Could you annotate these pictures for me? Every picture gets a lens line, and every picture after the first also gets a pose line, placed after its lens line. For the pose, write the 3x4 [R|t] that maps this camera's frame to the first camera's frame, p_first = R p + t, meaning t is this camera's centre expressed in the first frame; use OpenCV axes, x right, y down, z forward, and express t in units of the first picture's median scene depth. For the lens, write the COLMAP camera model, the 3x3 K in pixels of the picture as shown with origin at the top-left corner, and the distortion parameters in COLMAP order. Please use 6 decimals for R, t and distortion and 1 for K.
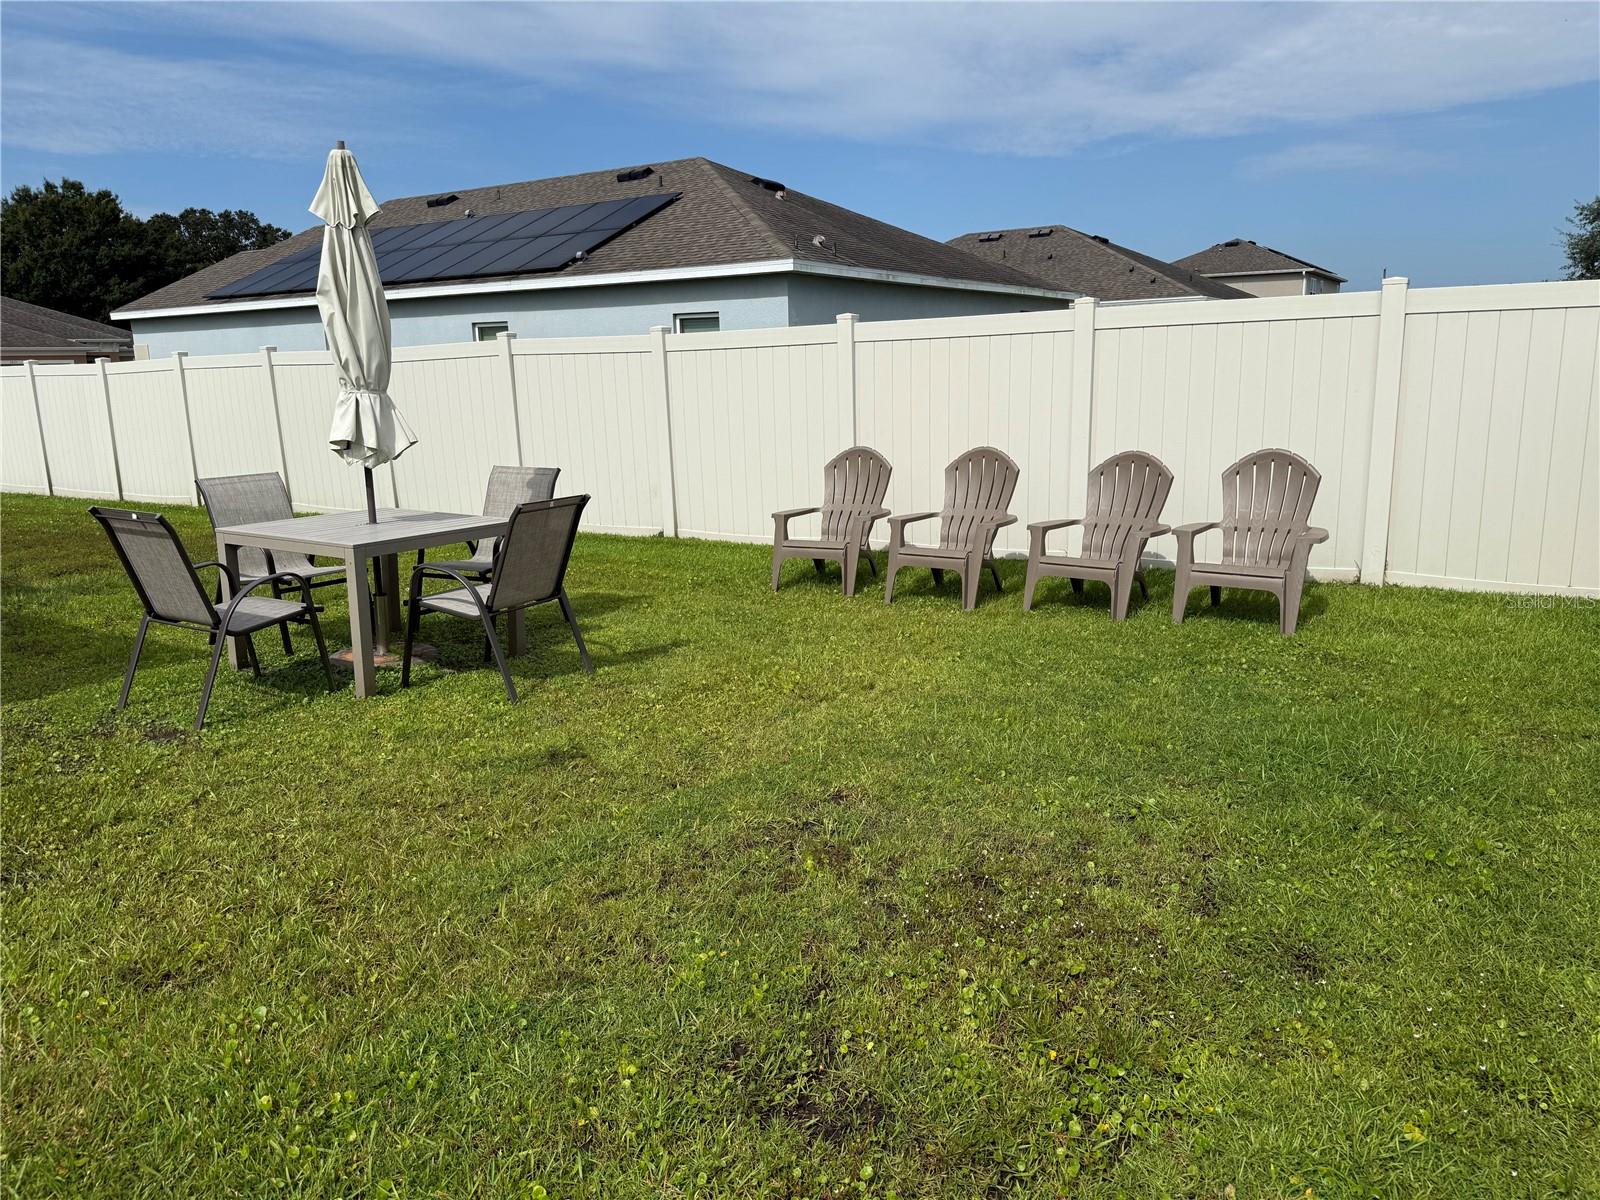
lens RADIAL K [[1143.5, 0, 815.6], [0, 1143.5, 598.5], [0, 0, 1]] dist [0.012639, -0.006892]
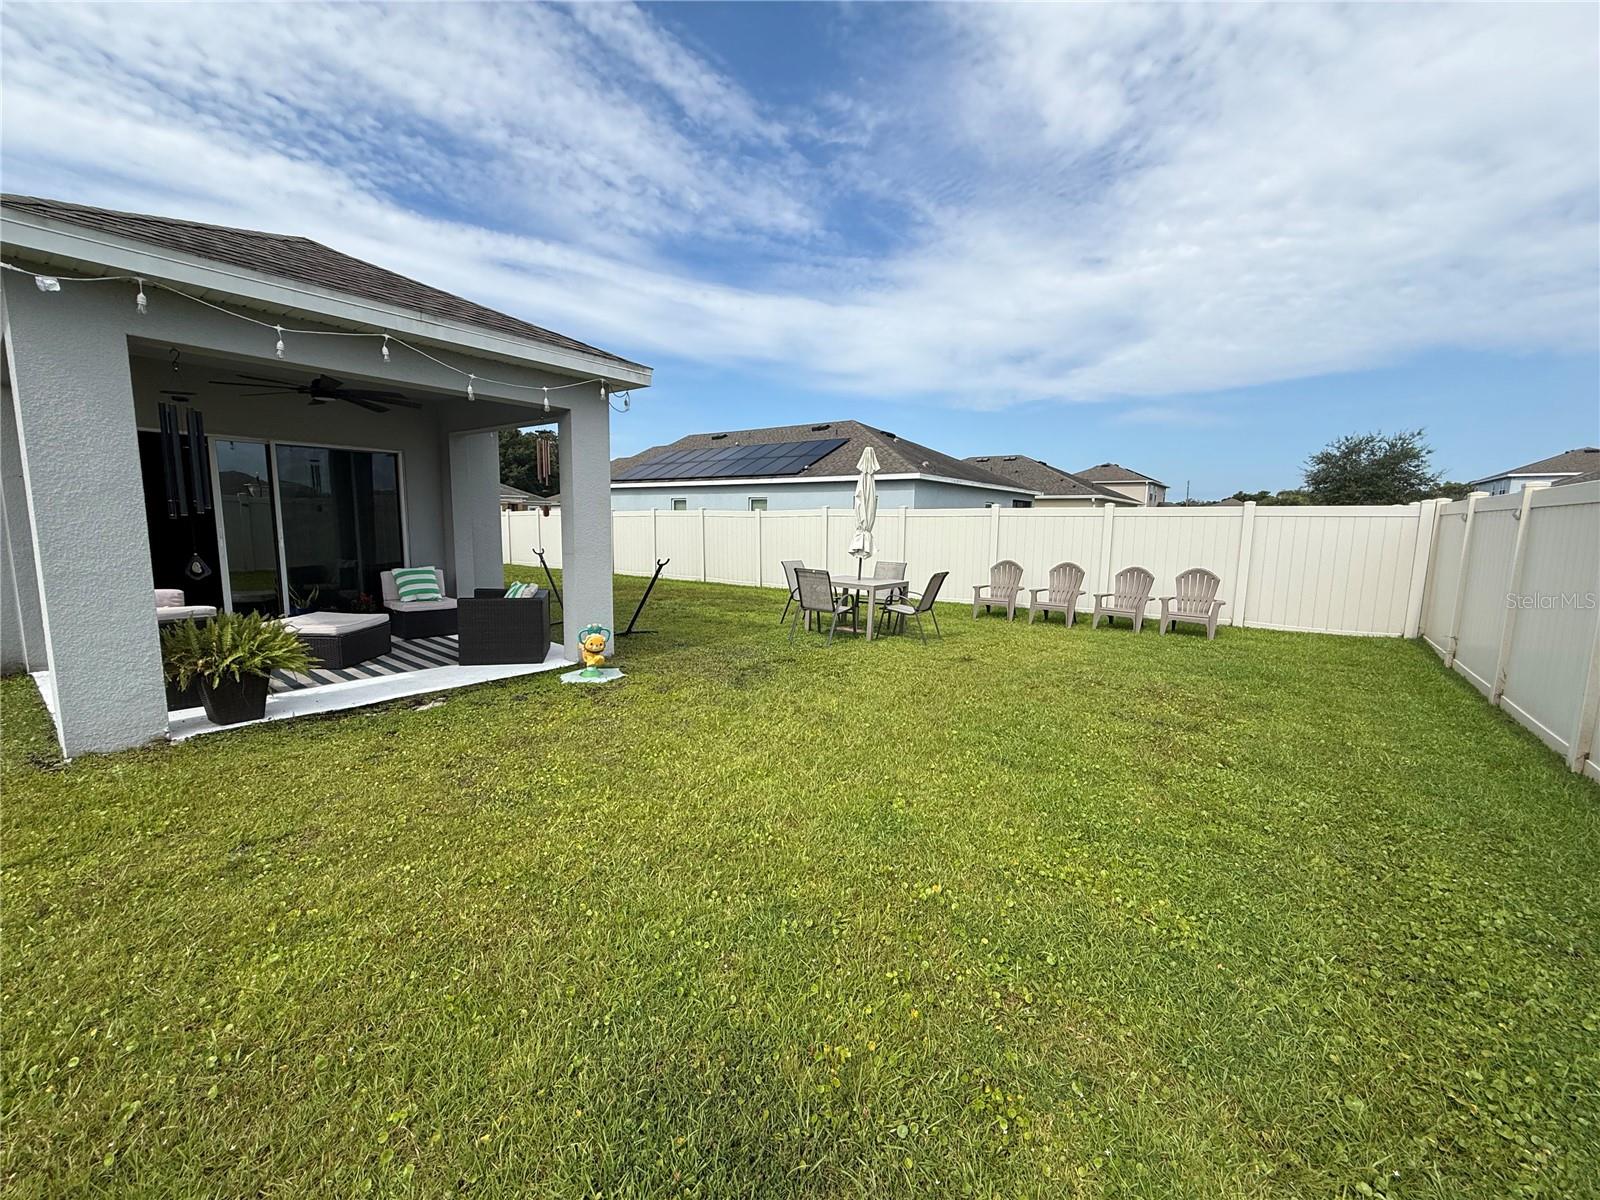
lens RADIAL K [[638.2, 0, 796.8], [0, 638.2, 613.6], [0, 0, 1]] dist [-0.000883, -0.000378]
pose [[0.995420, 0.048231, -0.082543, -0.212596], [-0.052738, 0.997184, -0.053321, 0.053202], [0.079739, 0.057430, 0.995160, -0.263660]]
